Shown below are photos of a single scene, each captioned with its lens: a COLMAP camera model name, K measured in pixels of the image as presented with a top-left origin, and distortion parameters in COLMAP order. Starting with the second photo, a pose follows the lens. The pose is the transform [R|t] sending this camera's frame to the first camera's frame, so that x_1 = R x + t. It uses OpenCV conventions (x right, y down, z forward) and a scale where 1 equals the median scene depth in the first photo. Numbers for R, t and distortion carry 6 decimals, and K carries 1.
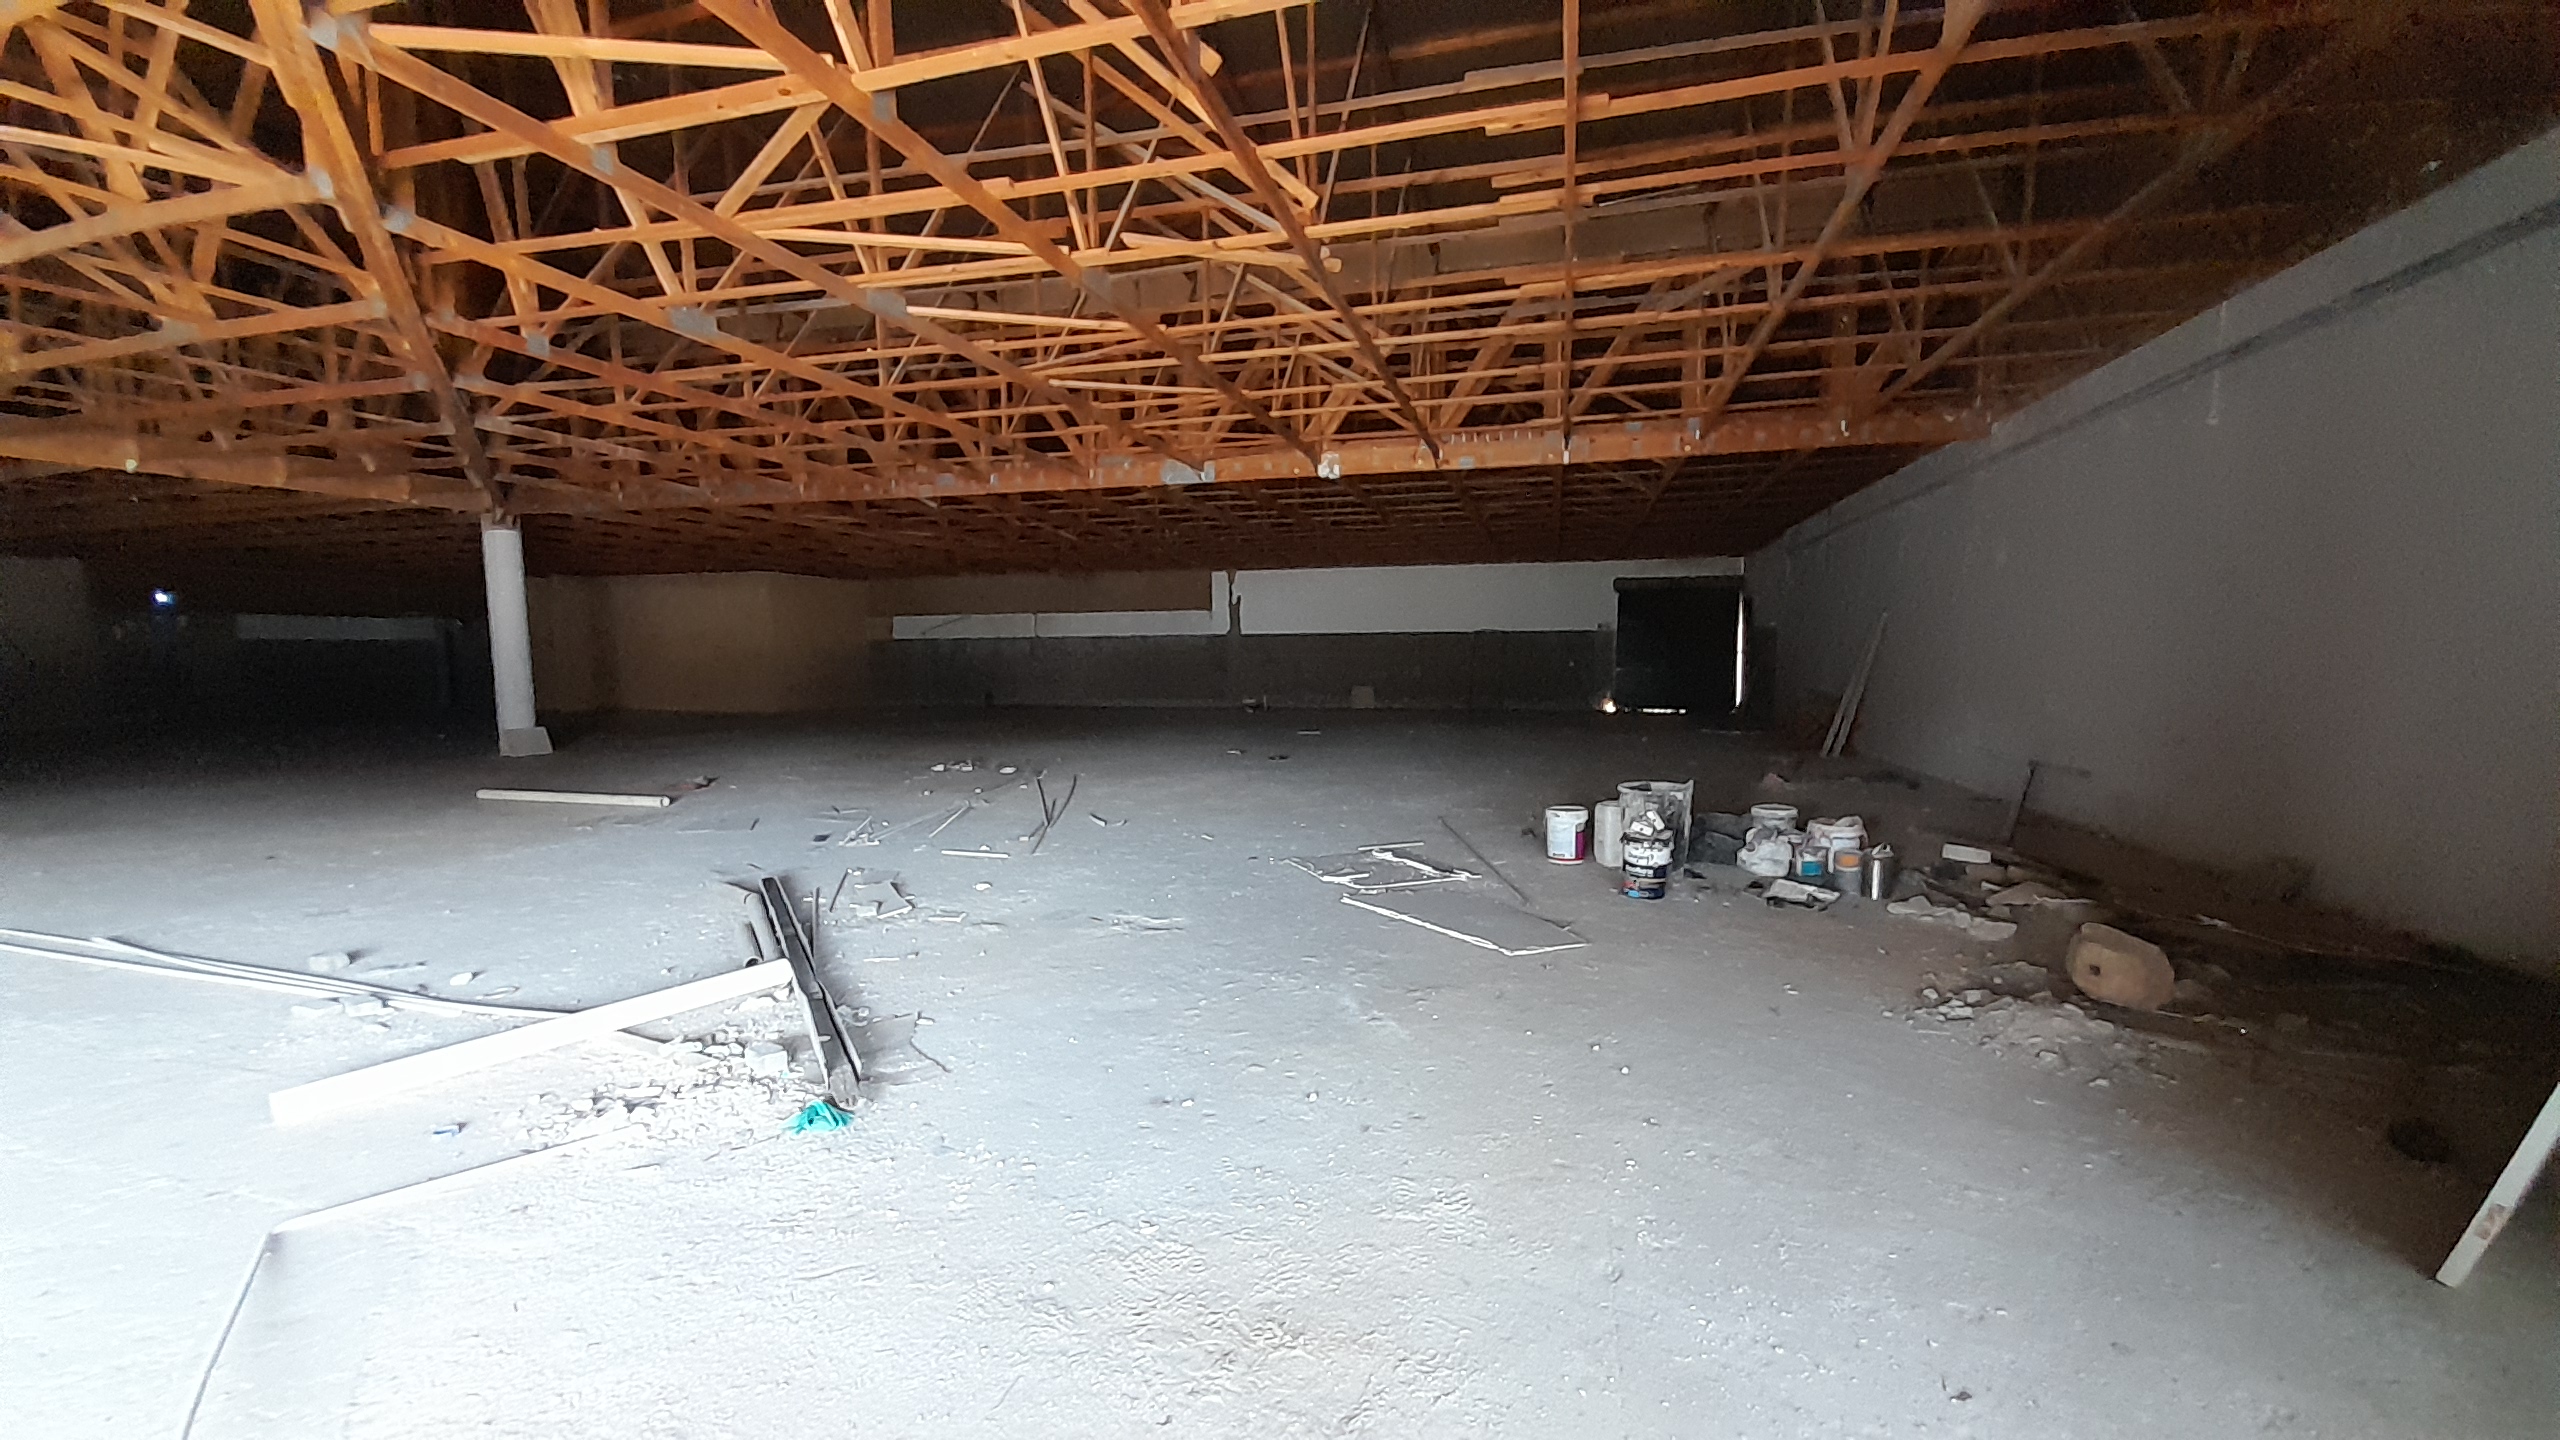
lens RADIAL K [[1010.4, 0, 1286.0], [0, 1010.4, 755.0], [0, 0, 1]] dist [0.020540, -0.015071]
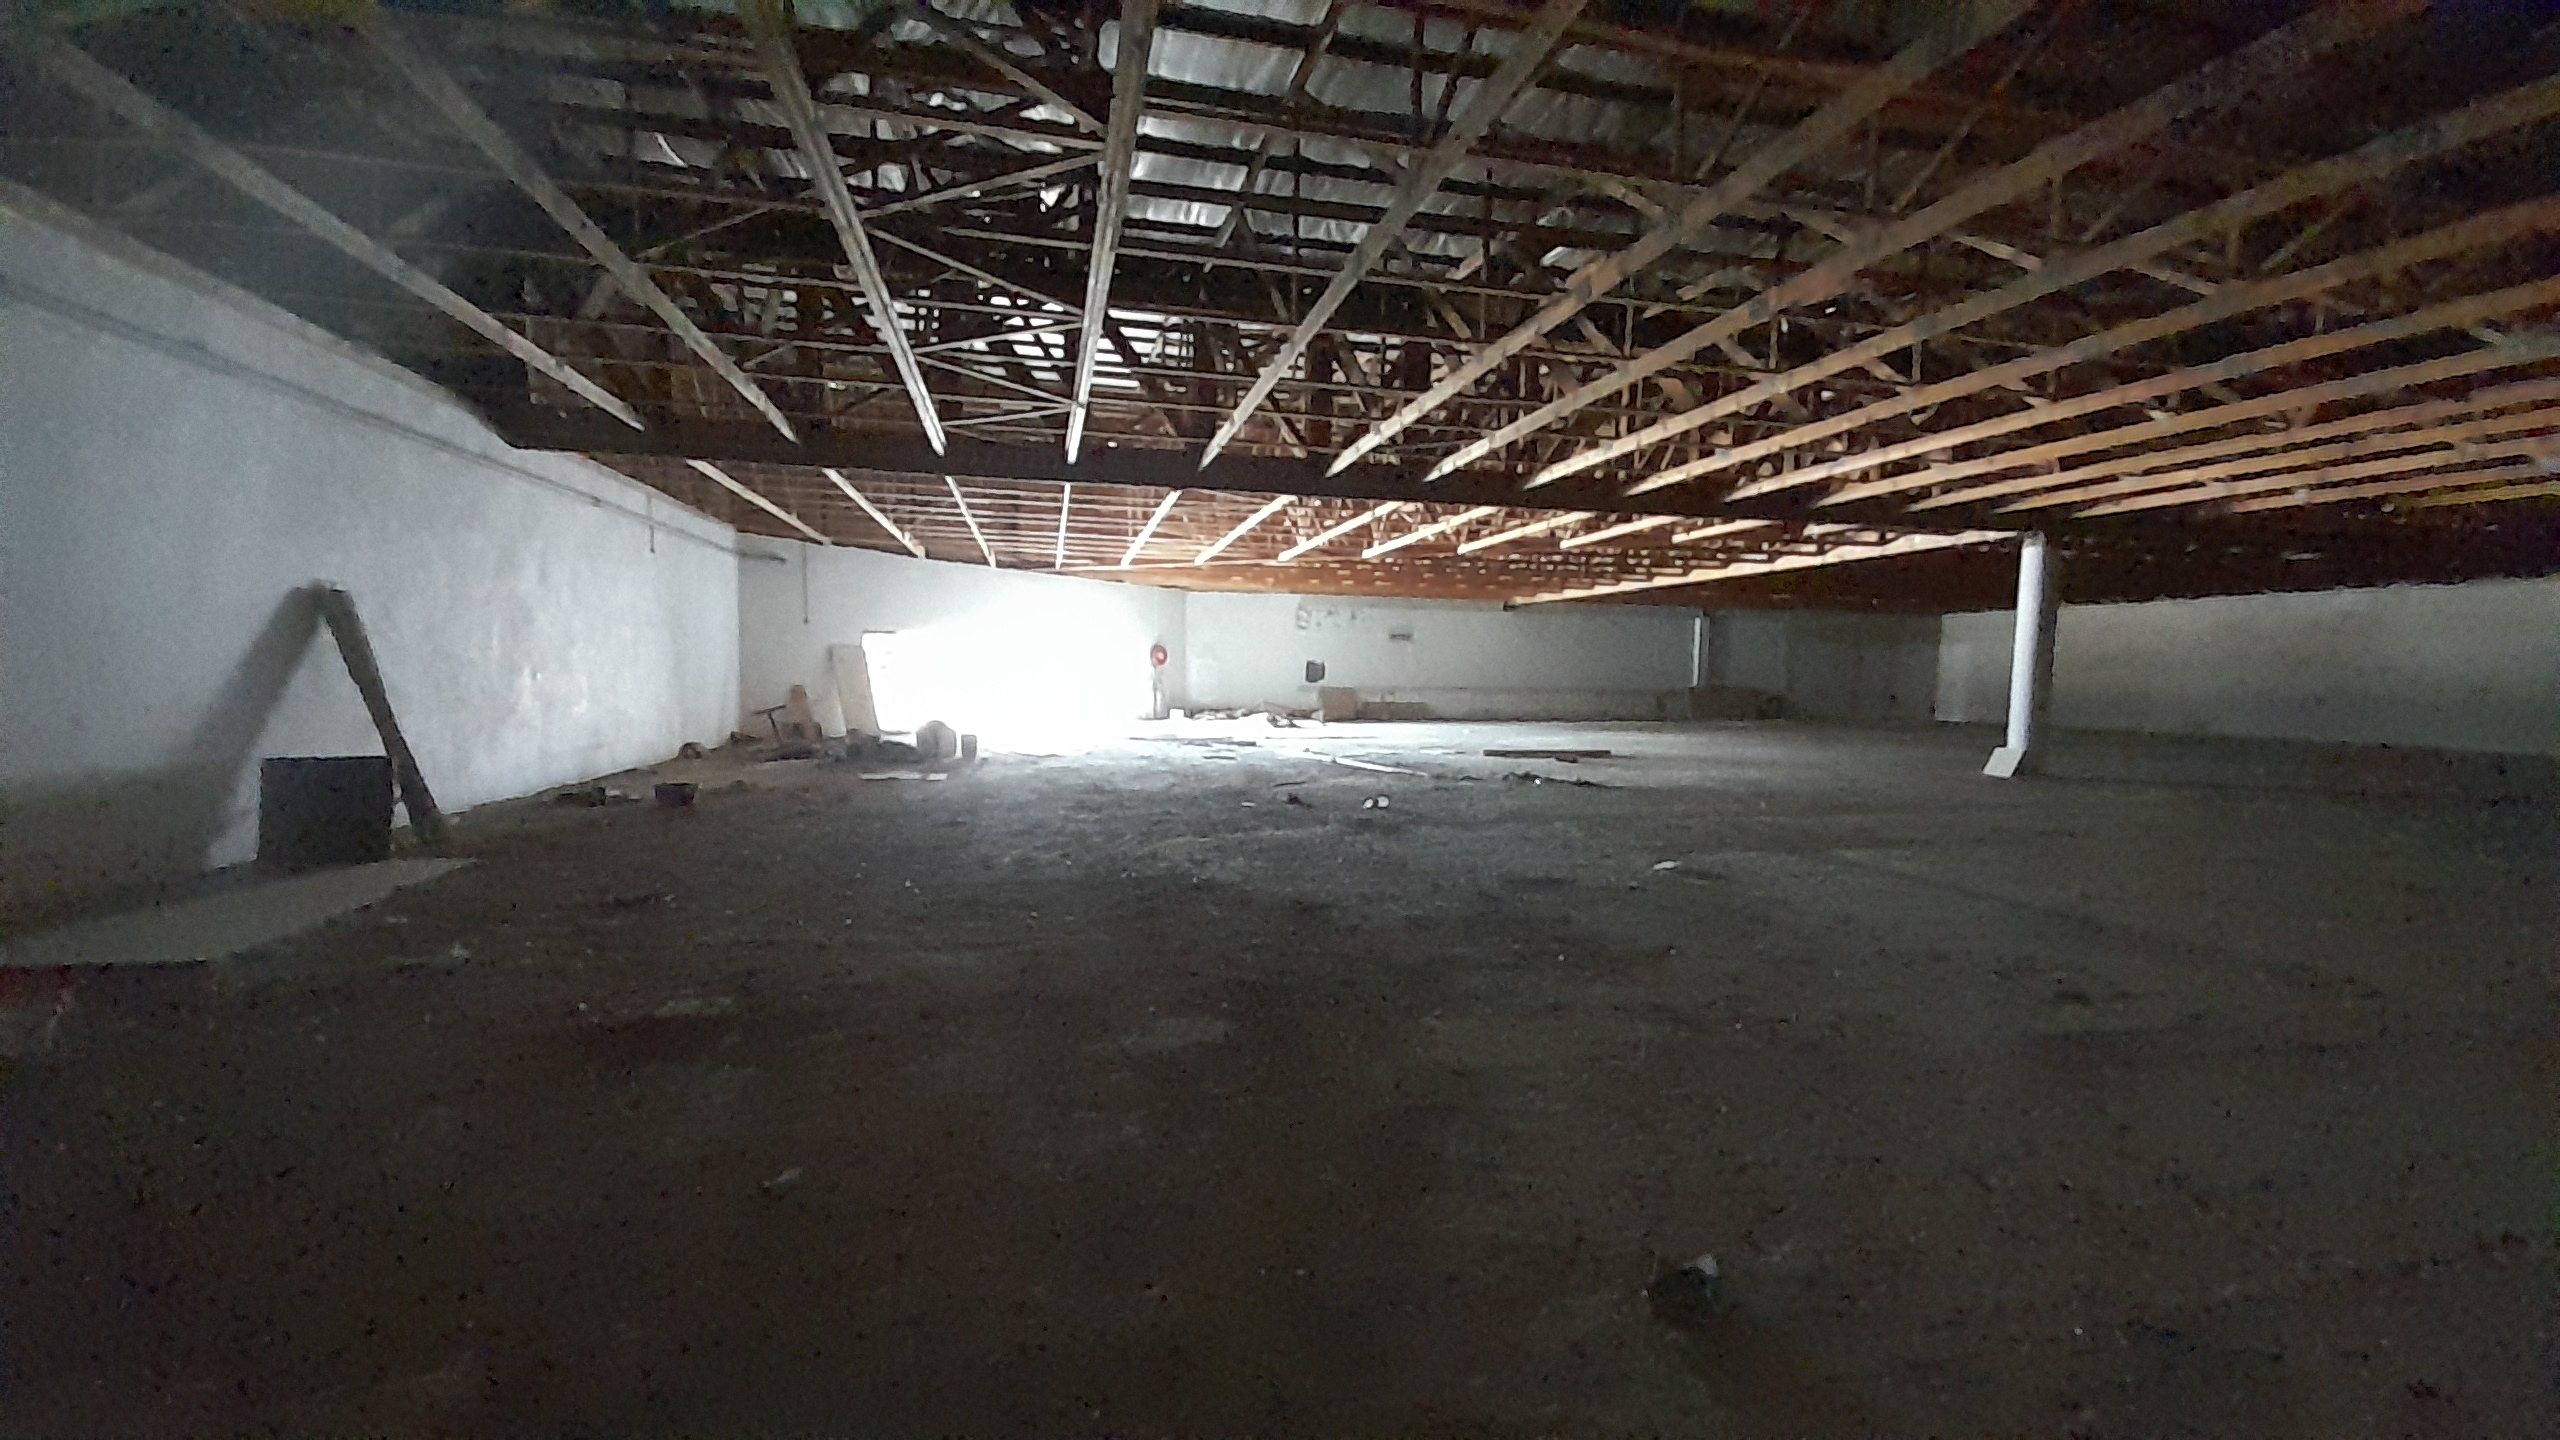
lens RADIAL K [[1010.4, 0, 1268.0], [0, 1010.4, 750.3], [0, 0, 1]] dist [0.020540, -0.015071]
pose [[-0.879338, 0.032454, -0.475091, 0.737023], [-0.056017, 0.983698, 0.170880, -0.312754], [0.472892, 0.176875, -0.863185, 3.080678]]
